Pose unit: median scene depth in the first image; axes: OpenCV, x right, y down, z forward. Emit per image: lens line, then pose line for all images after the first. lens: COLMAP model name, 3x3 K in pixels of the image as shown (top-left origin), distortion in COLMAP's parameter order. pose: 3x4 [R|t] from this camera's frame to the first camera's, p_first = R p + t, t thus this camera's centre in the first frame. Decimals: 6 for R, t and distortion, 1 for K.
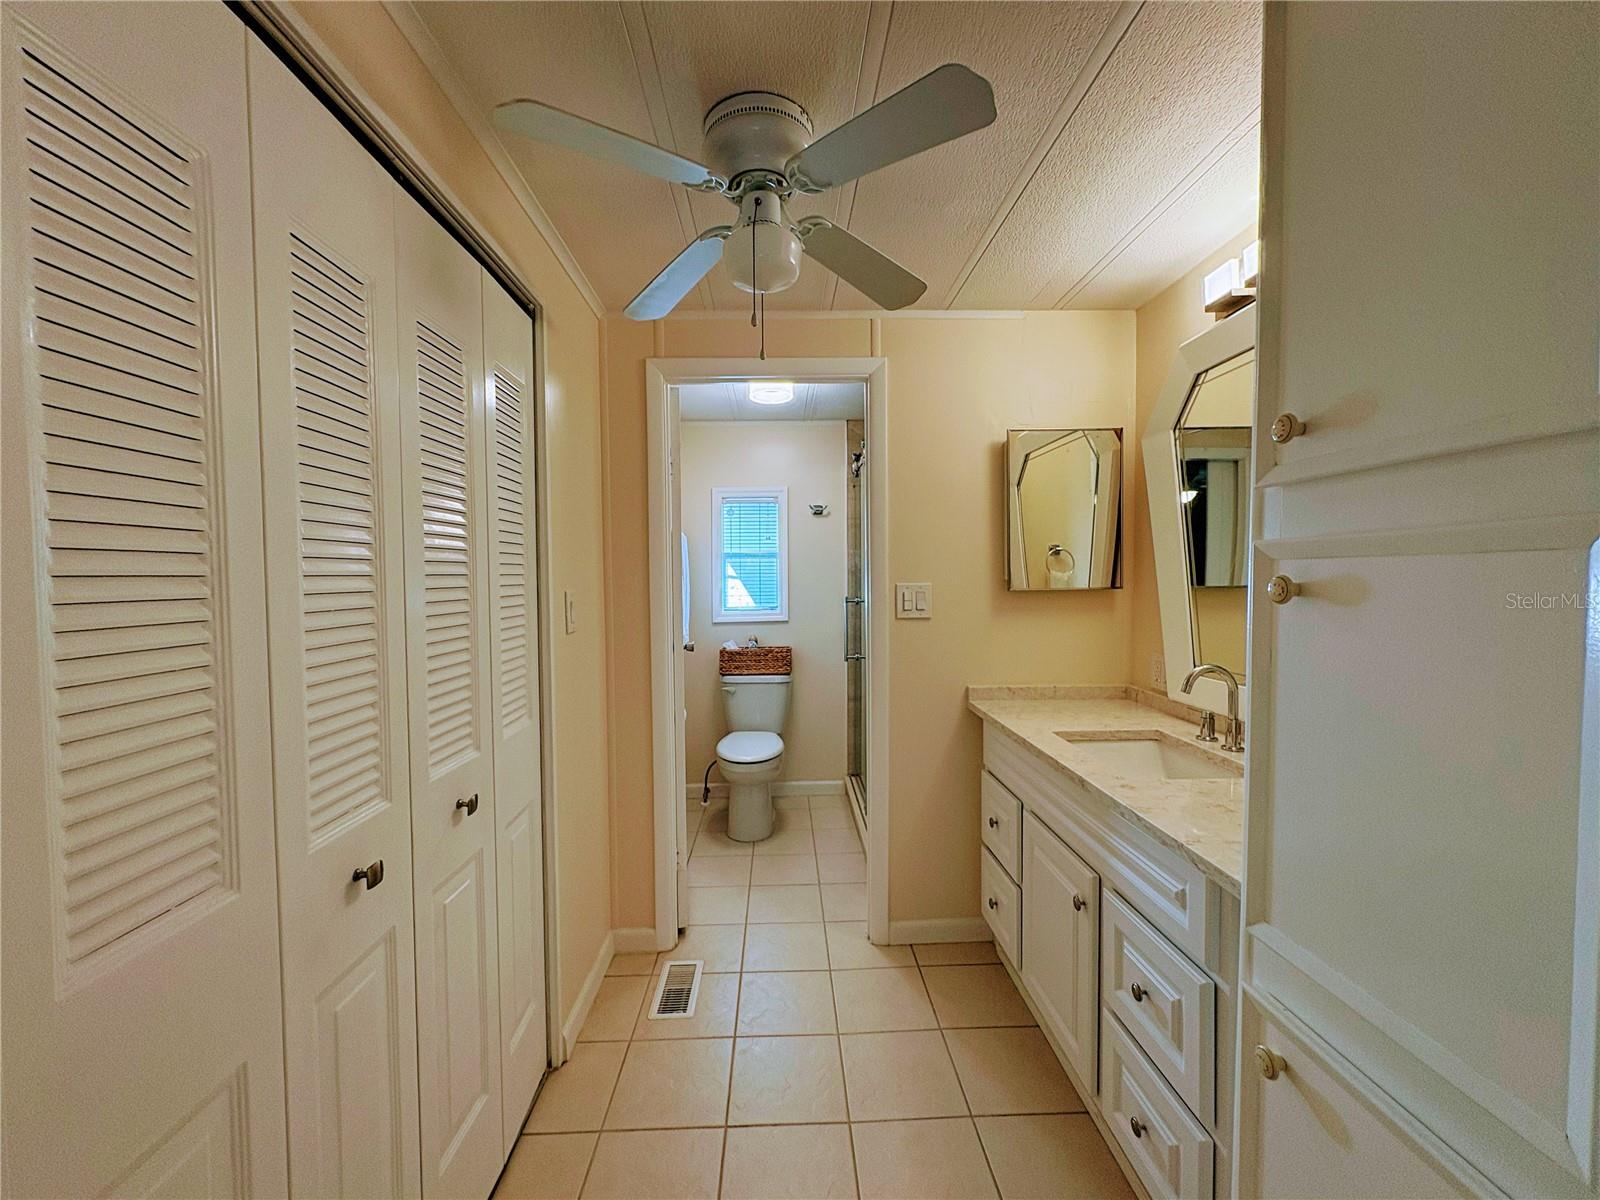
lens RADIAL K [[637.7, 0, 800.6], [0, 637.7, 601.1], [0, 0, 1]] dist [-0.002240, -0.000444]
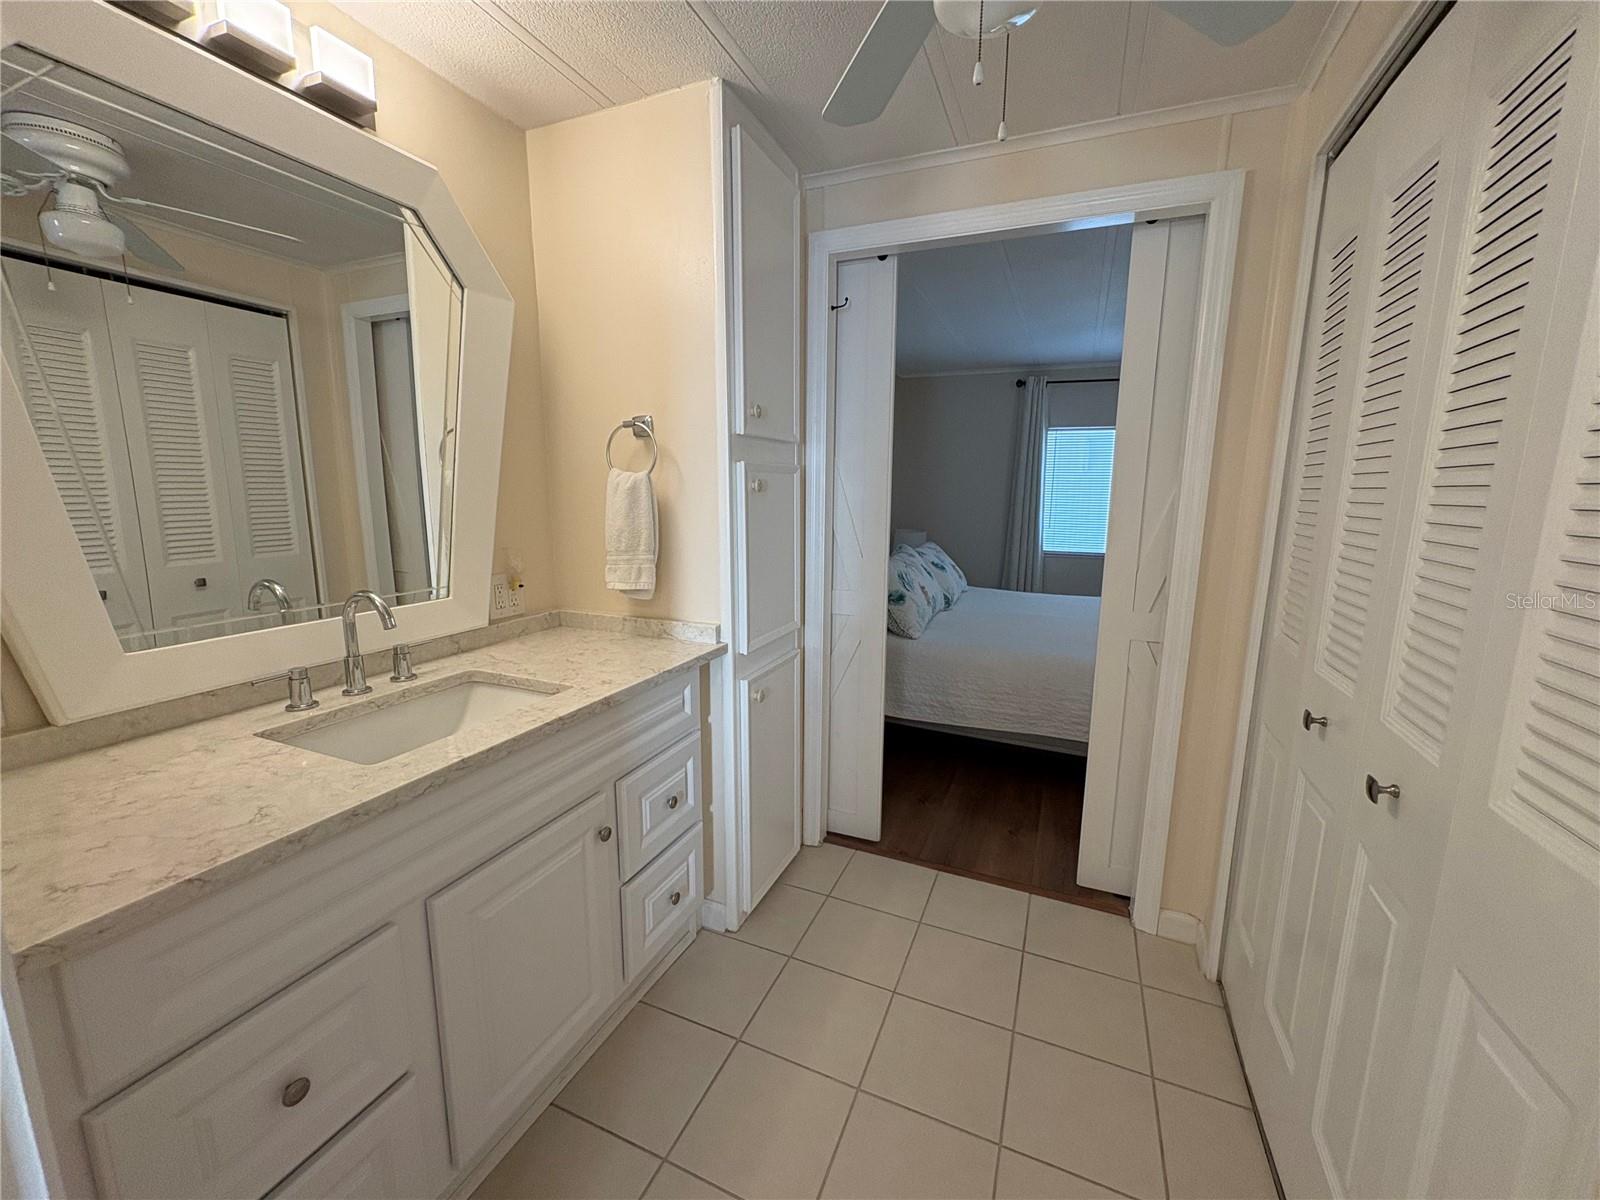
lens RADIAL K [[637.7, 0, 797.7], [0, 637.7, 597.4], [0, 0, 1]] dist [-0.002240, -0.000444]
pose [[-0.902517, -0.062428, 0.426106, -0.198805], [0.026044, 0.979714, 0.198699, -0.037107], [-0.429867, 0.190427, -0.882583, 1.822999]]
